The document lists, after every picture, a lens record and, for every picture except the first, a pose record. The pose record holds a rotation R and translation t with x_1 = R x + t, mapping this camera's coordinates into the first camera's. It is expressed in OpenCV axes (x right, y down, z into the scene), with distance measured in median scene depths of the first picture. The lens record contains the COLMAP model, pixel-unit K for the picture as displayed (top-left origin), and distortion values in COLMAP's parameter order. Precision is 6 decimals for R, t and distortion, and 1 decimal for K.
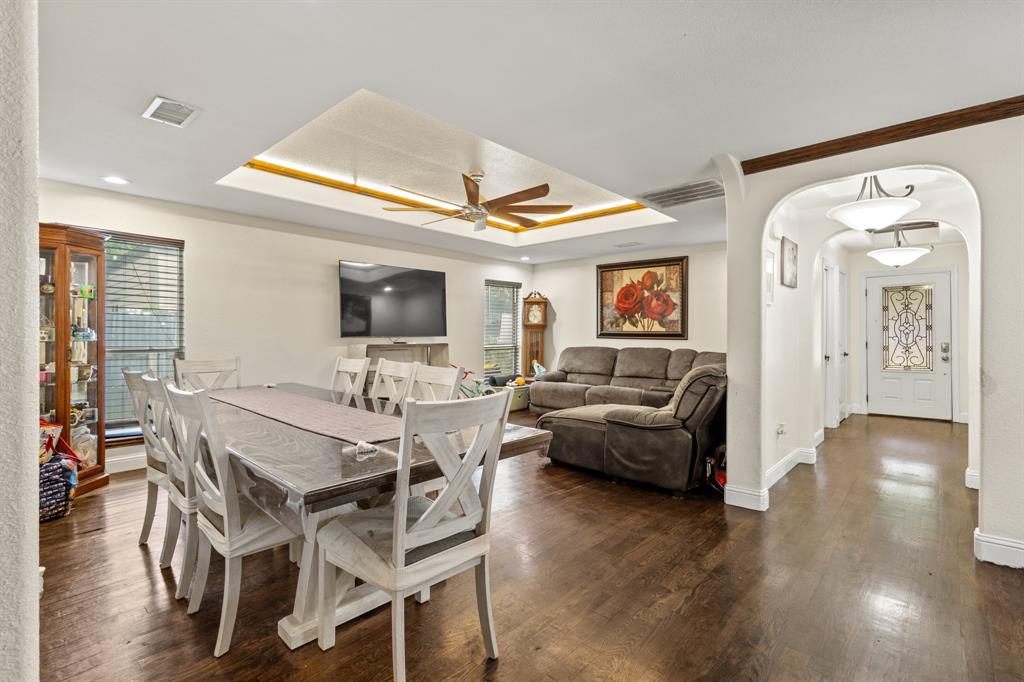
lens RADIAL K [[468.8, 0, 511.2], [0, 468.8, 337.0], [0, 0, 1]] dist [0.010687, -0.002471]
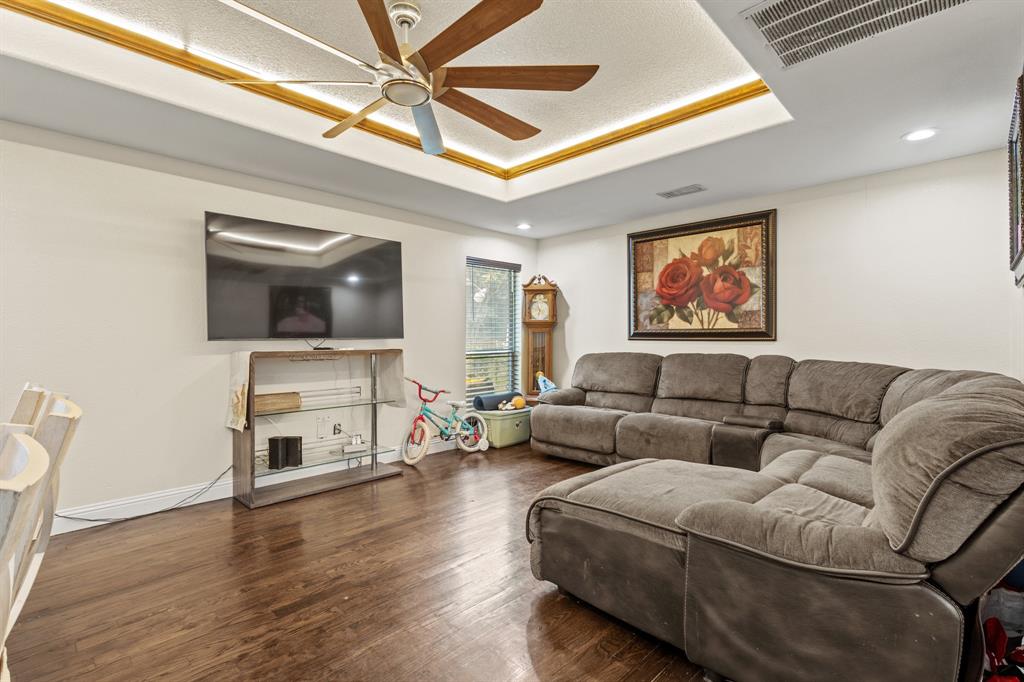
lens RADIAL K [[468.8, 0, 515.6], [0, 468.8, 340.9], [0, 0, 1]] dist [0.010687, -0.002471]
pose [[0.999722, -0.006900, -0.022559, 0.034448], [0.006814, 0.999969, -0.003888, 0.005360], [0.022585, 0.003733, 0.999738, 0.330649]]
